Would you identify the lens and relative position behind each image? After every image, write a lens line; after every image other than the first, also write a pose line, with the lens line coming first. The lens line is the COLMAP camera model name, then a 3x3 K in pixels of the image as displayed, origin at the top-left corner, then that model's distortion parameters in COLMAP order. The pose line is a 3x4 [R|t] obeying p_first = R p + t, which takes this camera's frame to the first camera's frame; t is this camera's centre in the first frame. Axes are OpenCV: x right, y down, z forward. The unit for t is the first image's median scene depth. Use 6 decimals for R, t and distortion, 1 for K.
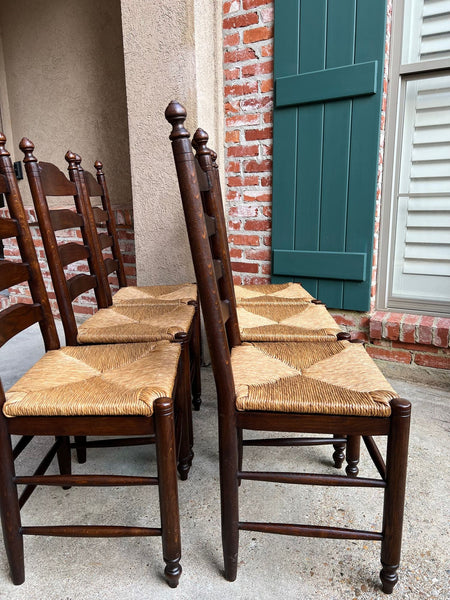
lens RADIAL K [[452.5, 0, 222.0], [0, 452.5, 303.3], [0, 0, 1]] dist [0.045851, -0.053369]
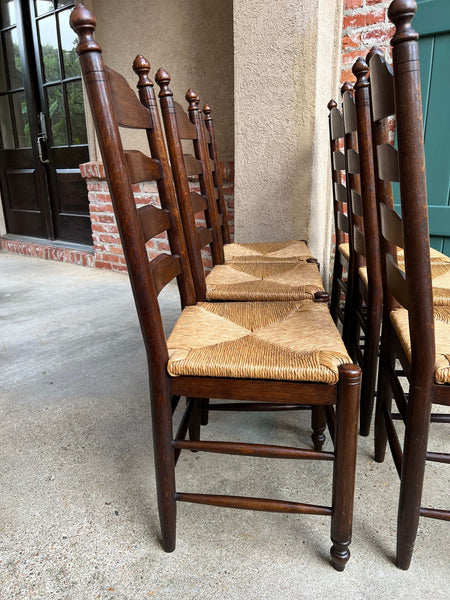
lens RADIAL K [[452.5, 0, 222.2], [0, 452.5, 303.1], [0, 0, 1]] dist [0.045851, -0.053369]
pose [[0.993301, 0.031977, -0.111043, -0.118474], [-0.023235, 0.996593, 0.079142, 0.013258], [0.113195, -0.076031, 0.990659, 0.055789]]
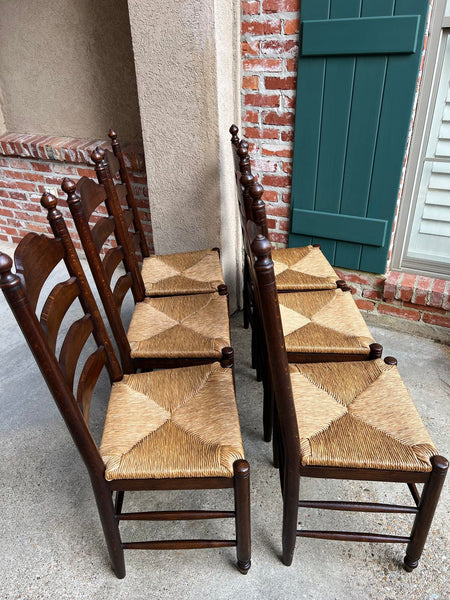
lens RADIAL K [[452.5, 0, 223.5], [0, 452.5, 302.5], [0, 0, 1]] dist [0.045851, -0.053369]
pose [[0.998597, -0.034906, 0.039827, -0.088852], [0.021732, 0.955902, 0.292880, -0.228666], [-0.048293, -0.291604, 0.955319, -0.002141]]
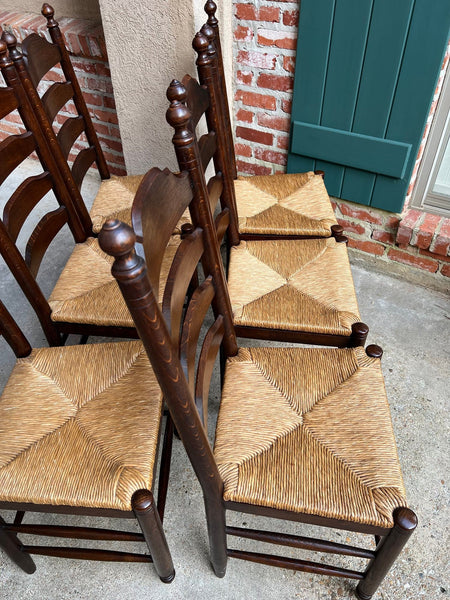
lens RADIAL K [[452.5, 0, 222.7], [0, 452.5, 304.5], [0, 0, 1]] dist [0.045851, -0.053369]
pose [[0.999502, 0.017293, -0.026401, 0.020492], [-0.002021, 0.869869, 0.493279, -0.243263], [0.031495, -0.492980, 0.869471, 0.172466]]
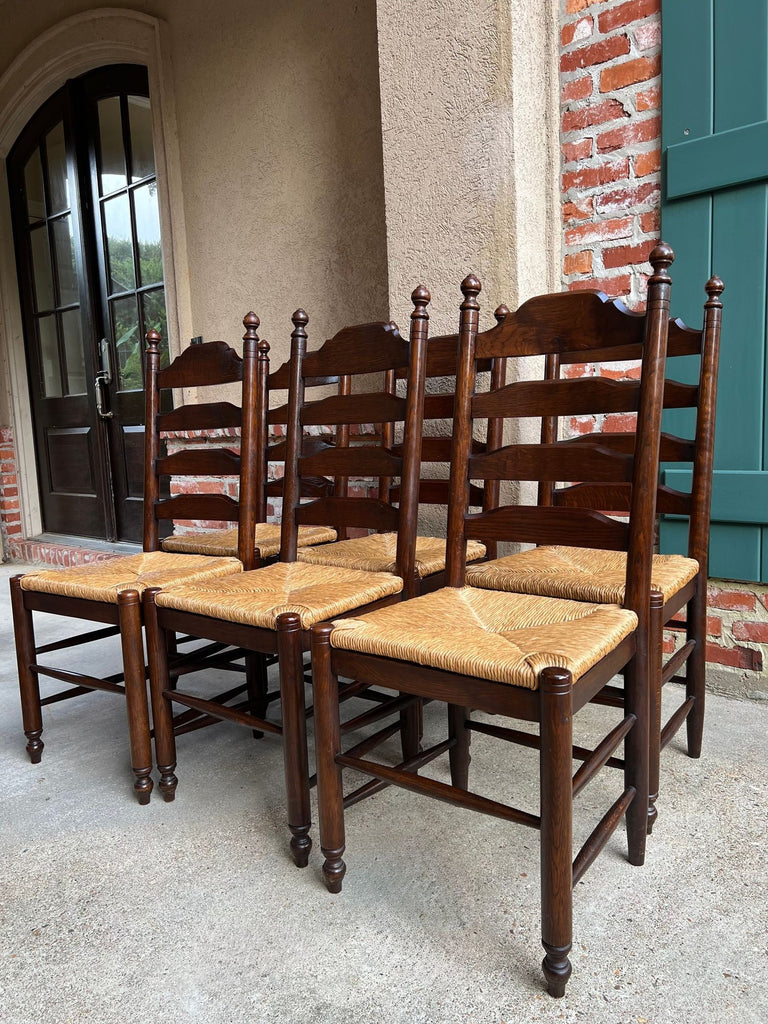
lens RADIAL K [[772.3, 0, 385.9], [0, 772.3, 514.9], [0, 0, 1]] dist [0.045851, -0.053369]
pose [[0.985714, -0.004819, -0.168356, -0.050661], [-0.009834, 0.996238, -0.086099, 0.010891], [0.168138, 0.086525, 0.981959, 0.095109]]
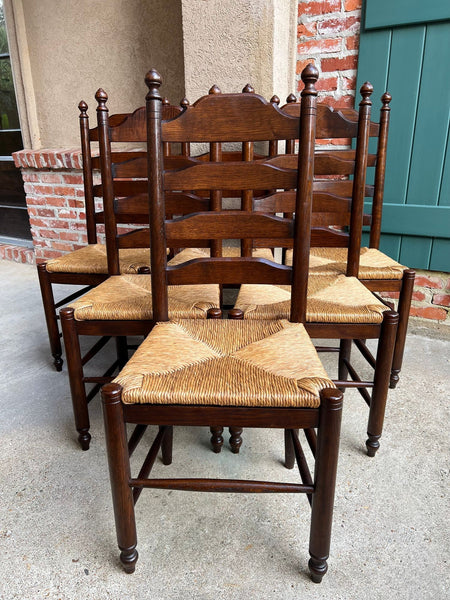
lens RADIAL K [[452.5, 0, 225.8], [0, 452.5, 303.9], [0, 0, 1]] dist [0.045851, -0.053369]
pose [[0.999890, -0.003084, 0.014497, -0.149436], [0.001247, 0.992145, 0.125087, -0.034207], [-0.014769, -0.125055, 0.992040, 0.102871]]
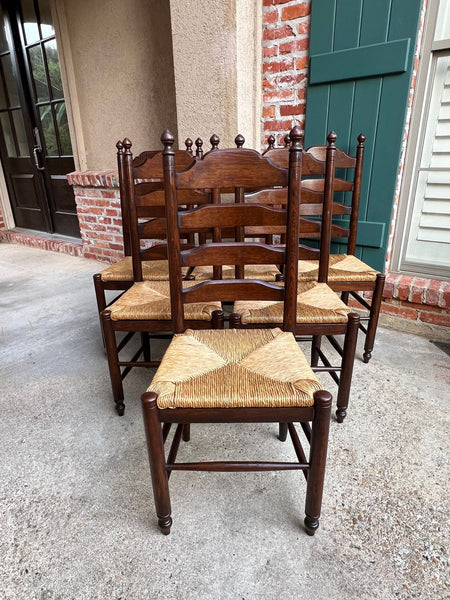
lens RADIAL K [[375.7, 0, 220.2], [0, 375.7, 301.5], [0, 0, 1]] dist [-0.005147, 0.002439]
pose [[0.995529, 0.026425, -0.090689, 0.000631], [-0.011172, 0.986274, 0.164739, -0.064249], [0.093797, -0.162989, 0.982159, 0.016843]]
